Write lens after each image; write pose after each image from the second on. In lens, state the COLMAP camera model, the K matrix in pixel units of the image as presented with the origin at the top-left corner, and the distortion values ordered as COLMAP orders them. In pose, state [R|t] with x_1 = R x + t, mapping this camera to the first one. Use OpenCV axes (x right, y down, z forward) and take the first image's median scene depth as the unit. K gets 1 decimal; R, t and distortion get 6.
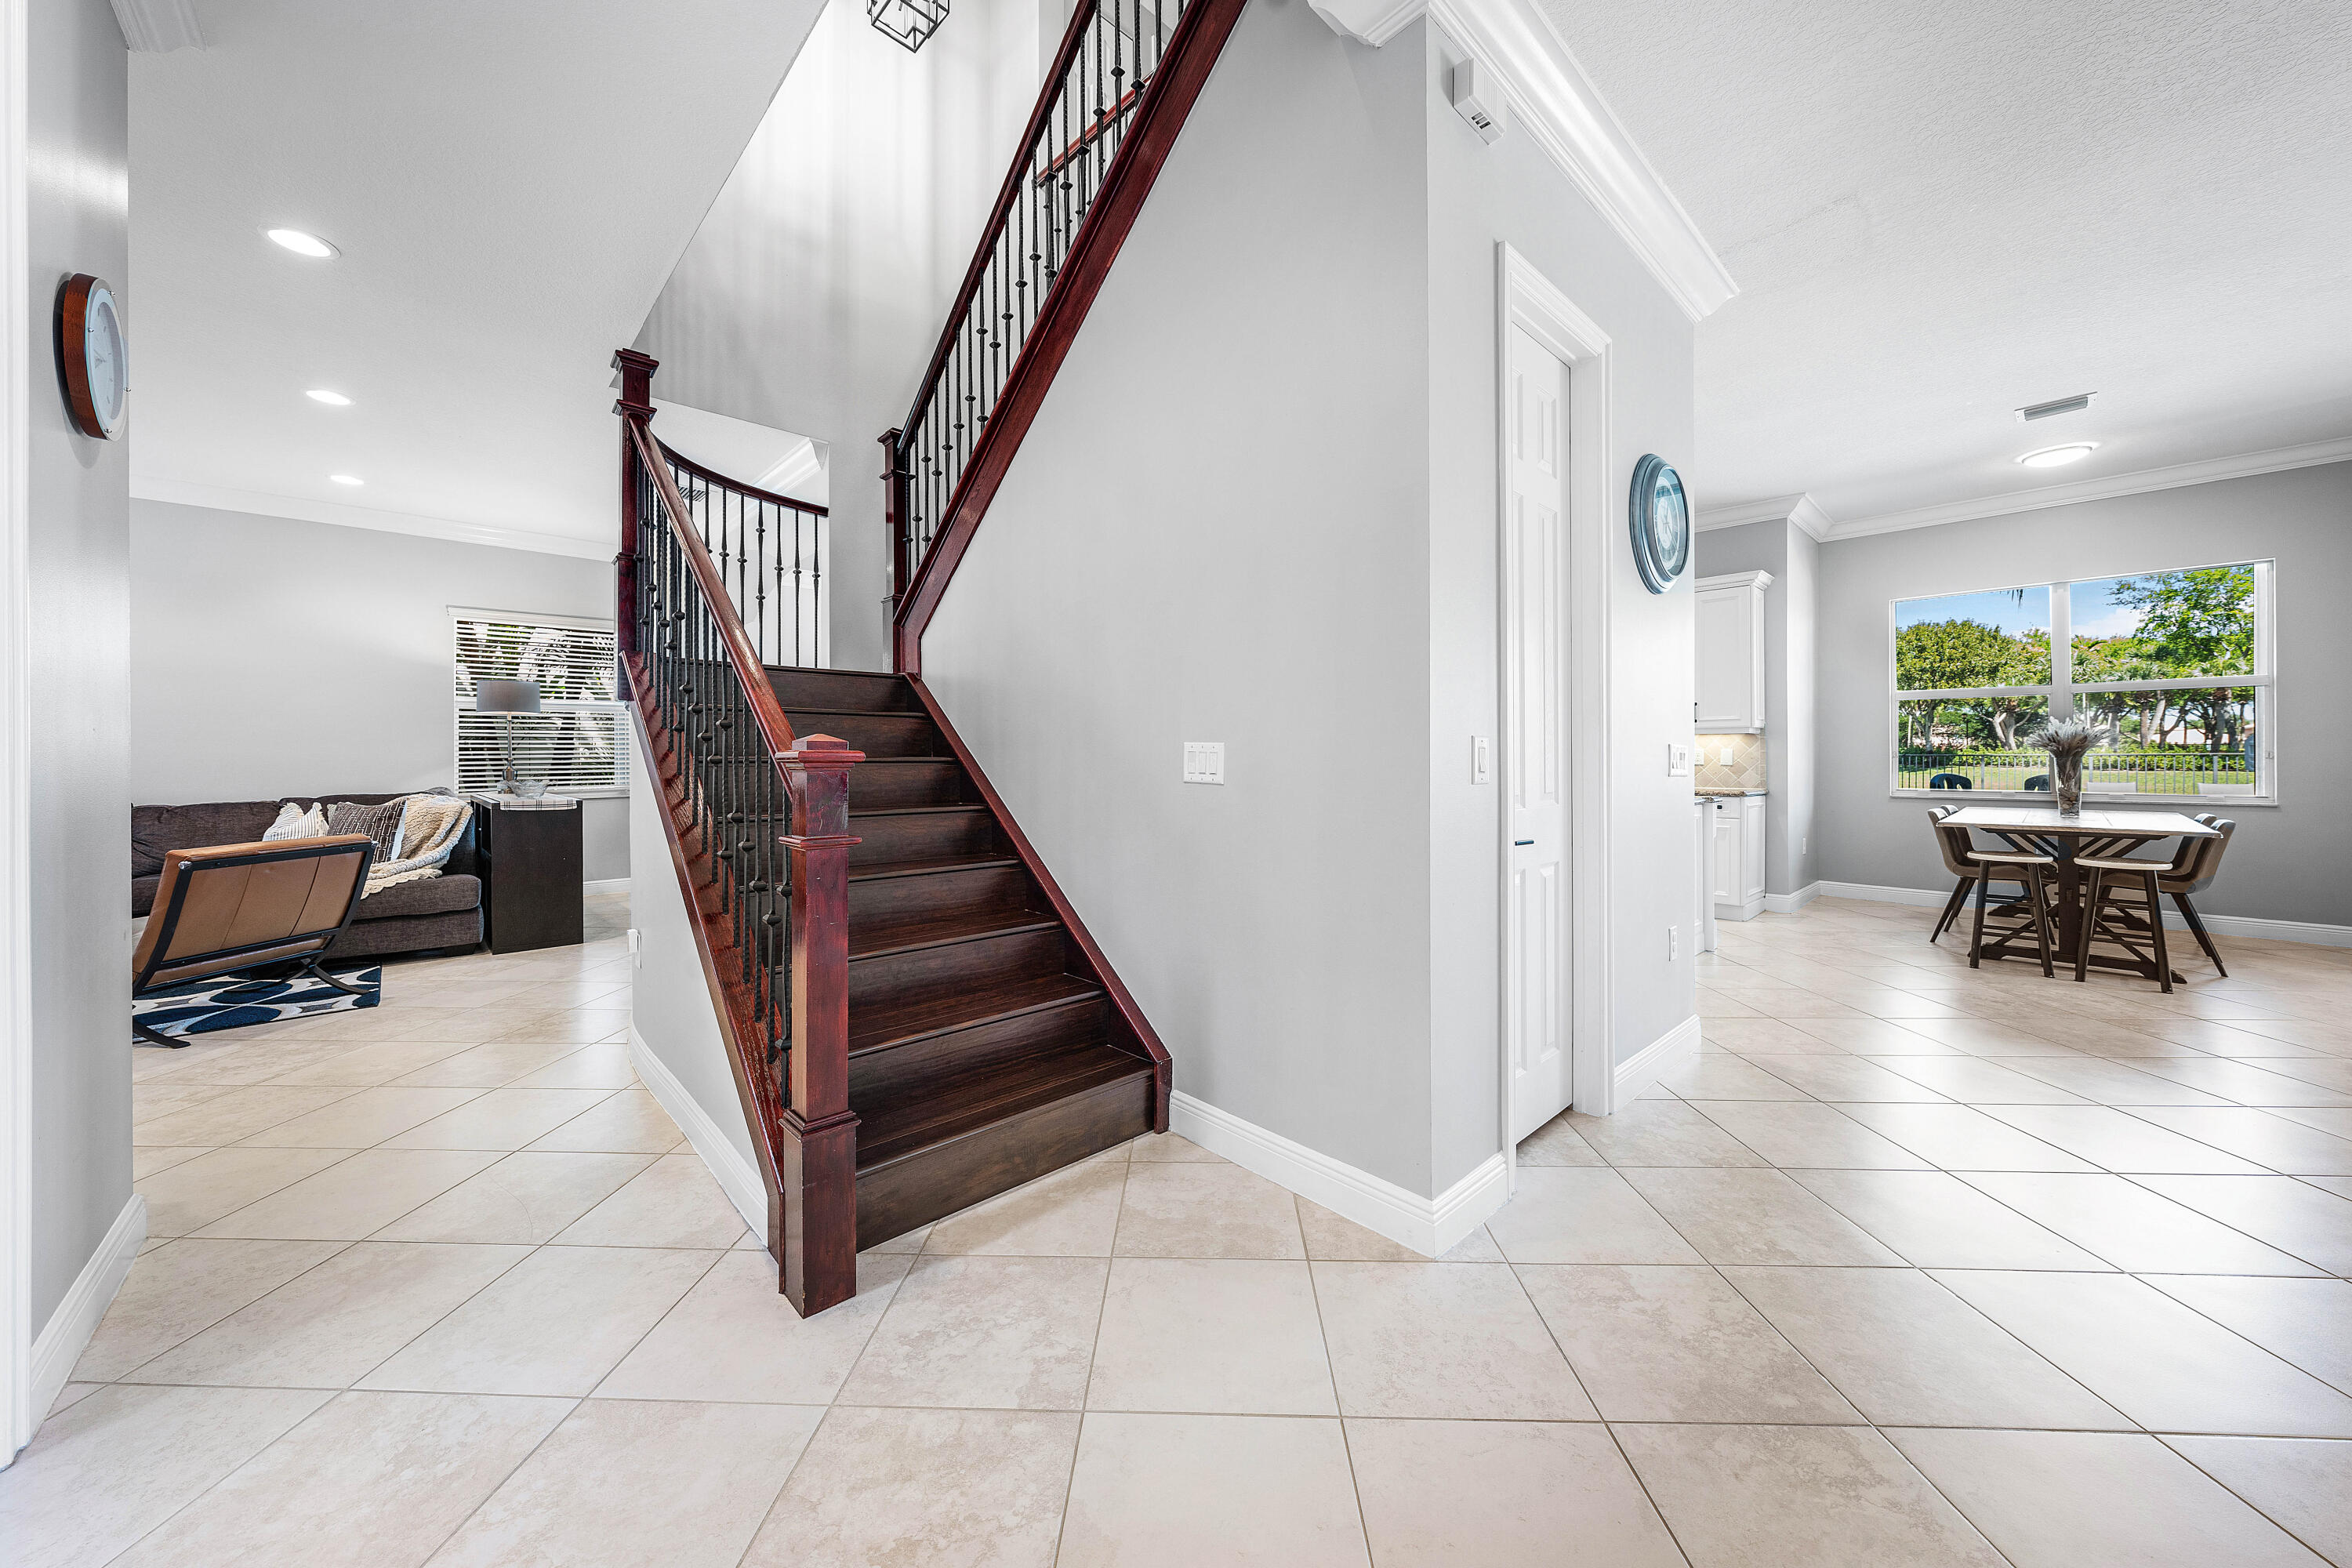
lens RADIAL K [[823.3, 0, 1170.9], [0, 823.3, 757.1], [0, 0, 1]] dist [0.000276, 0.000138]
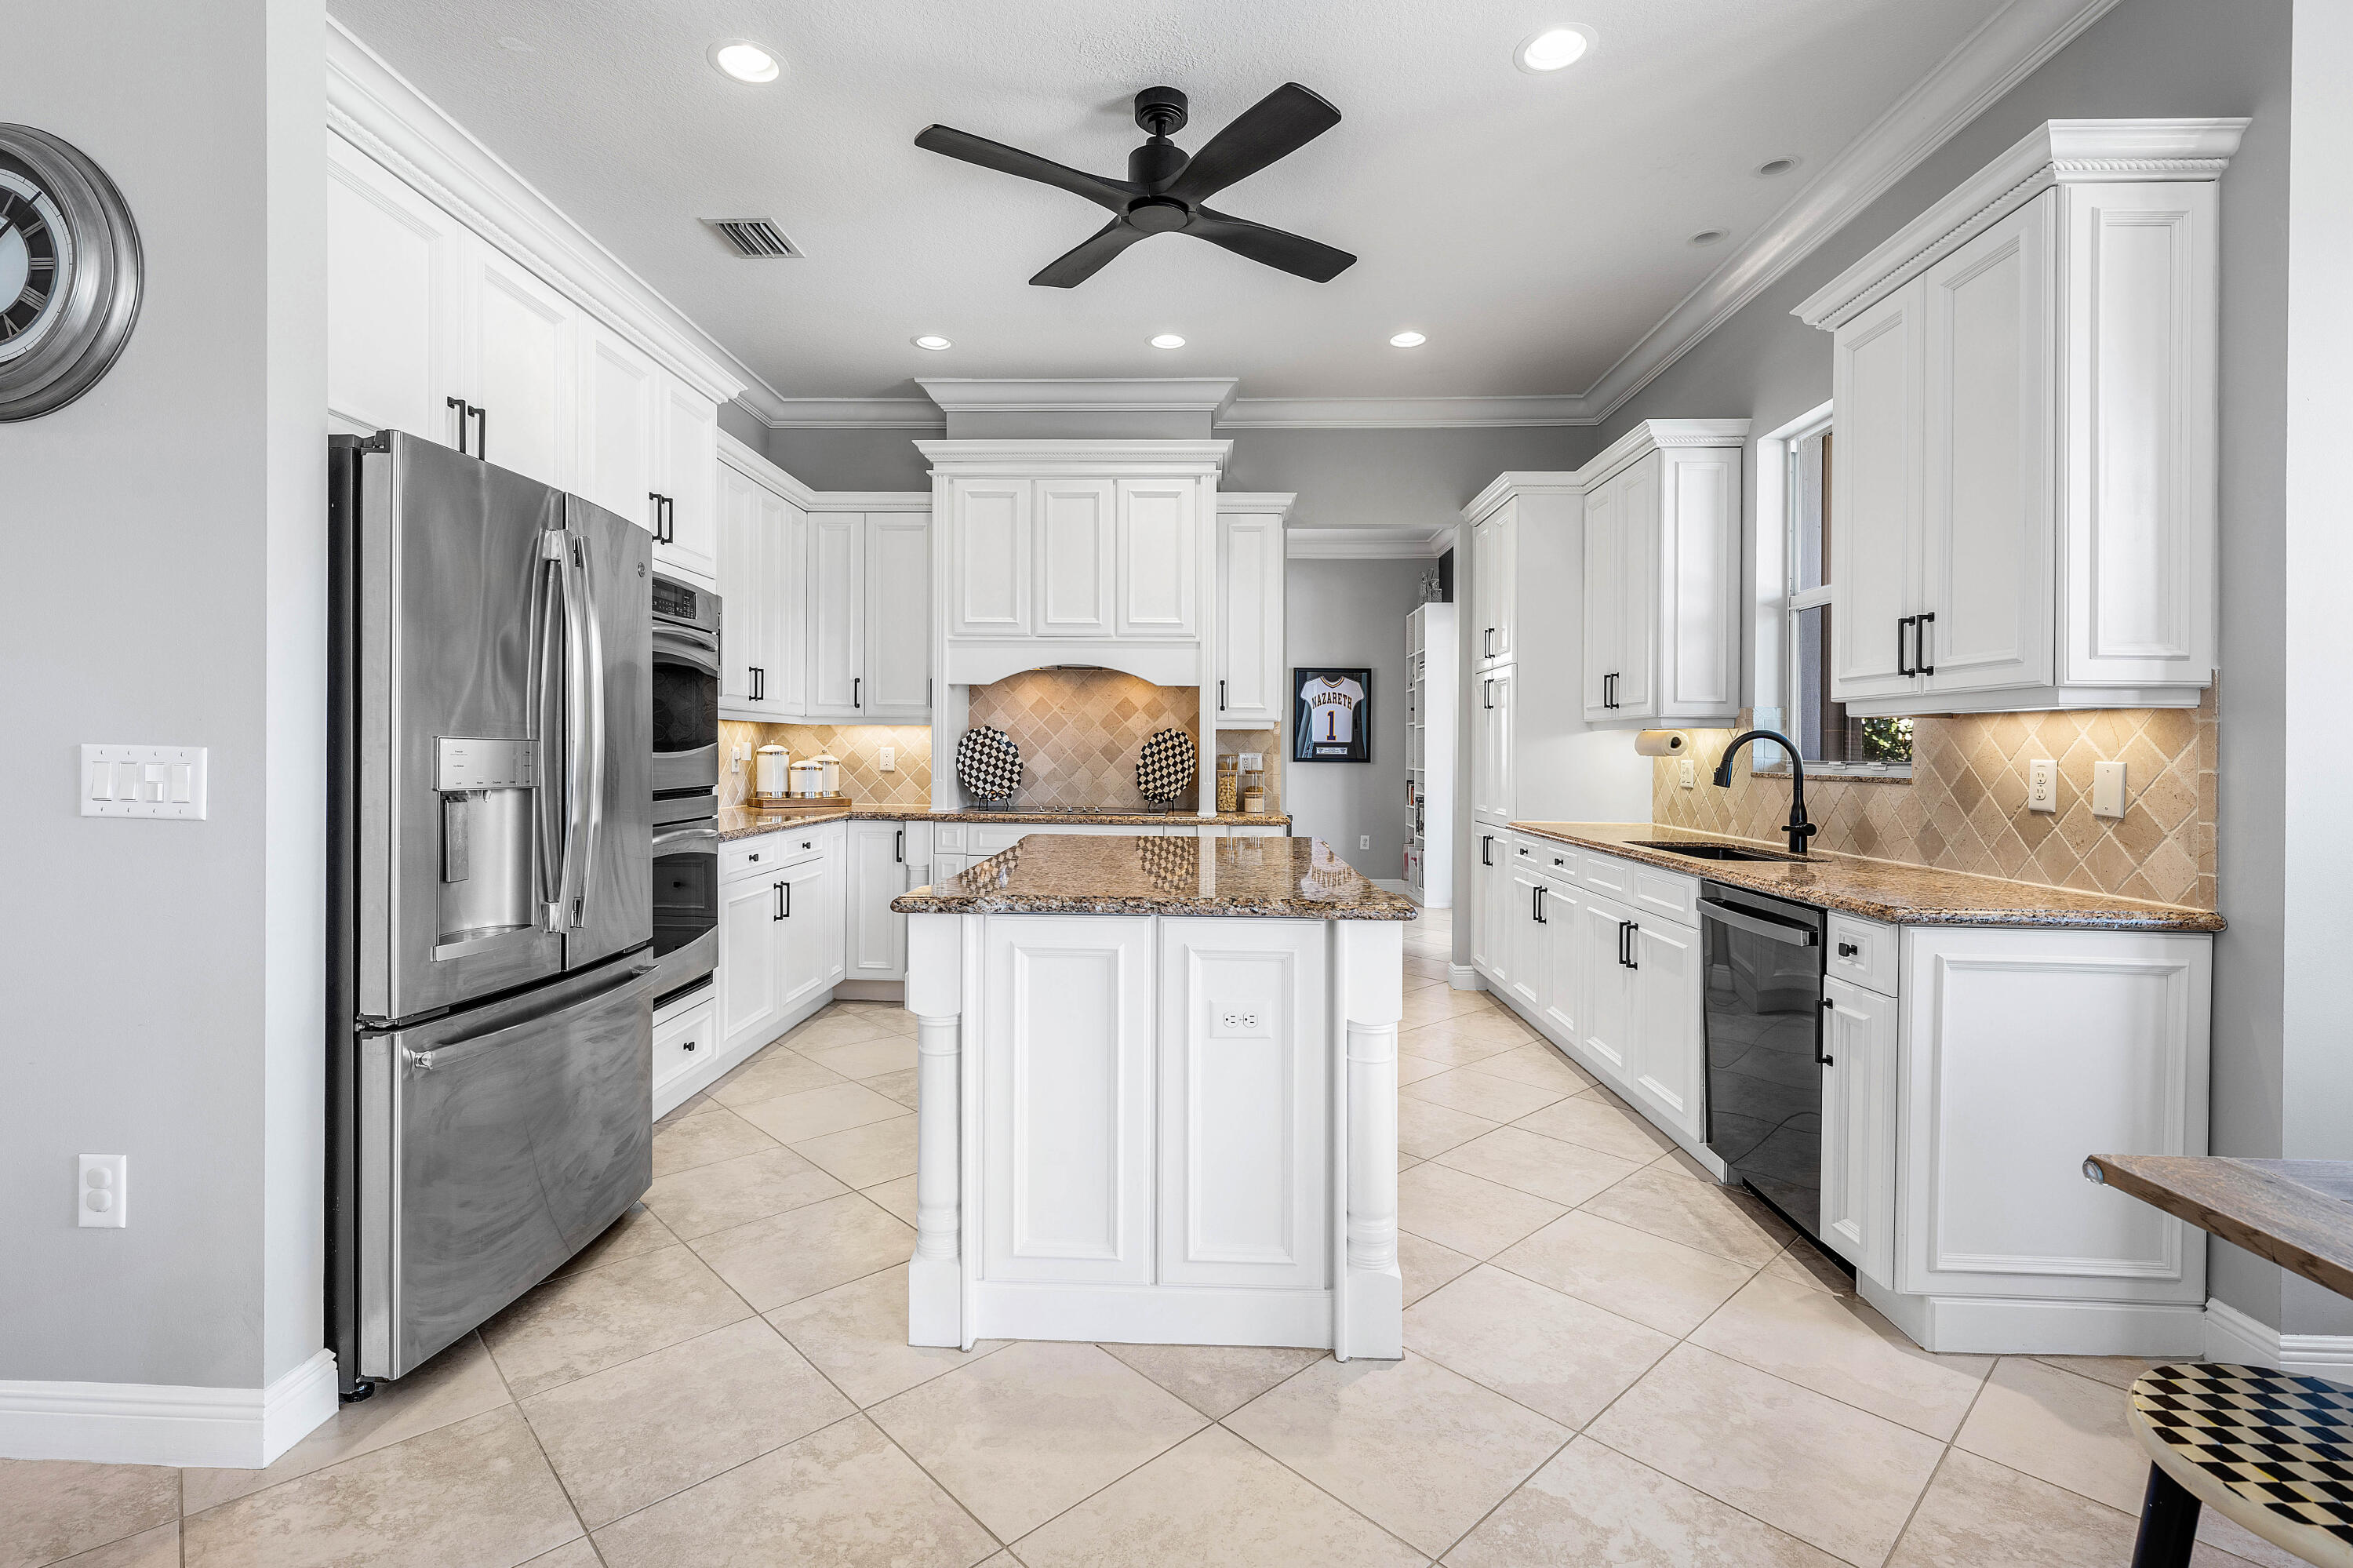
lens RADIAL K [[1077.4, 0, 1156.3], [0, 1077.4, 753.7], [0, 0, 1]] dist [0.000022, -0.000431]
pose [[0.707759, 0.014077, -0.706313, 0.088054], [-0.013991, 0.999885, 0.005909, -0.001286], [0.706315, 0.005700, 0.707875, 0.061280]]
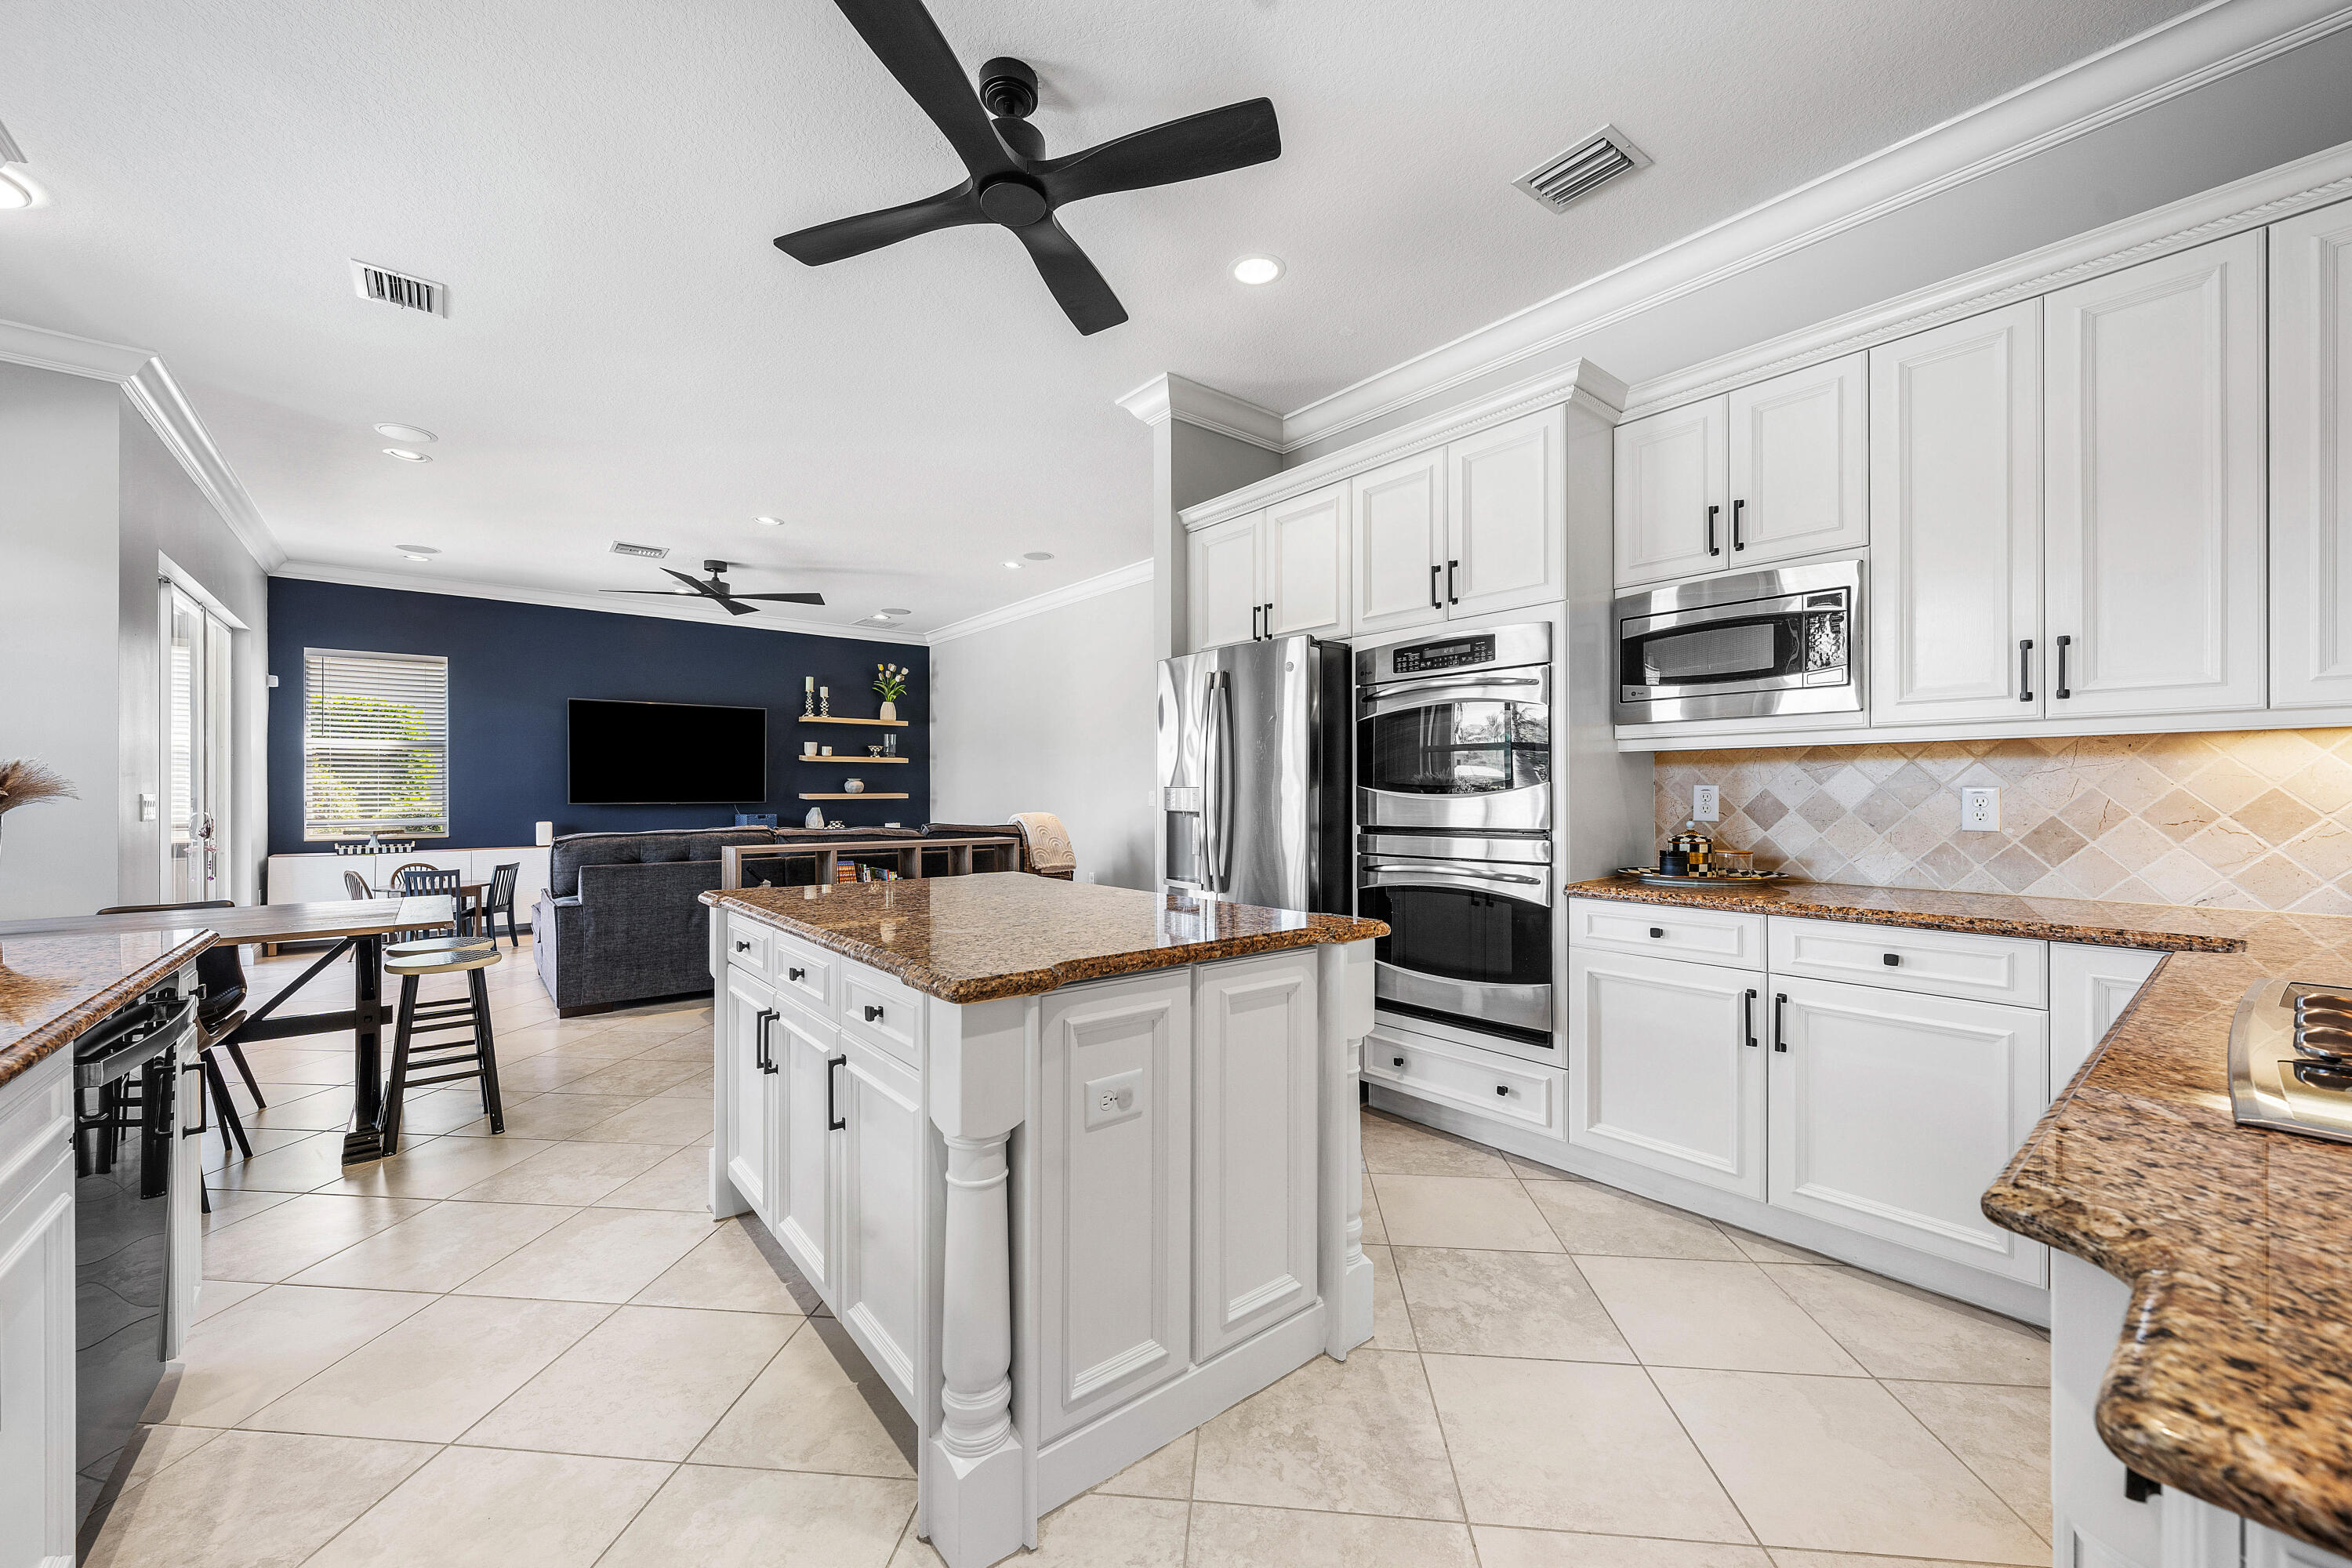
lens RADIAL K [[901.4, 0, 1170.5], [0, 901.4, 786.2], [0, 0, 1]] dist [-0.001658, -0.000539]
pose [[-0.998134, 0.008476, 0.060467, 0.035358], [0.007983, 0.999933, -0.008401, -0.000715], [-0.060534, -0.007903, -0.998135, 0.148599]]
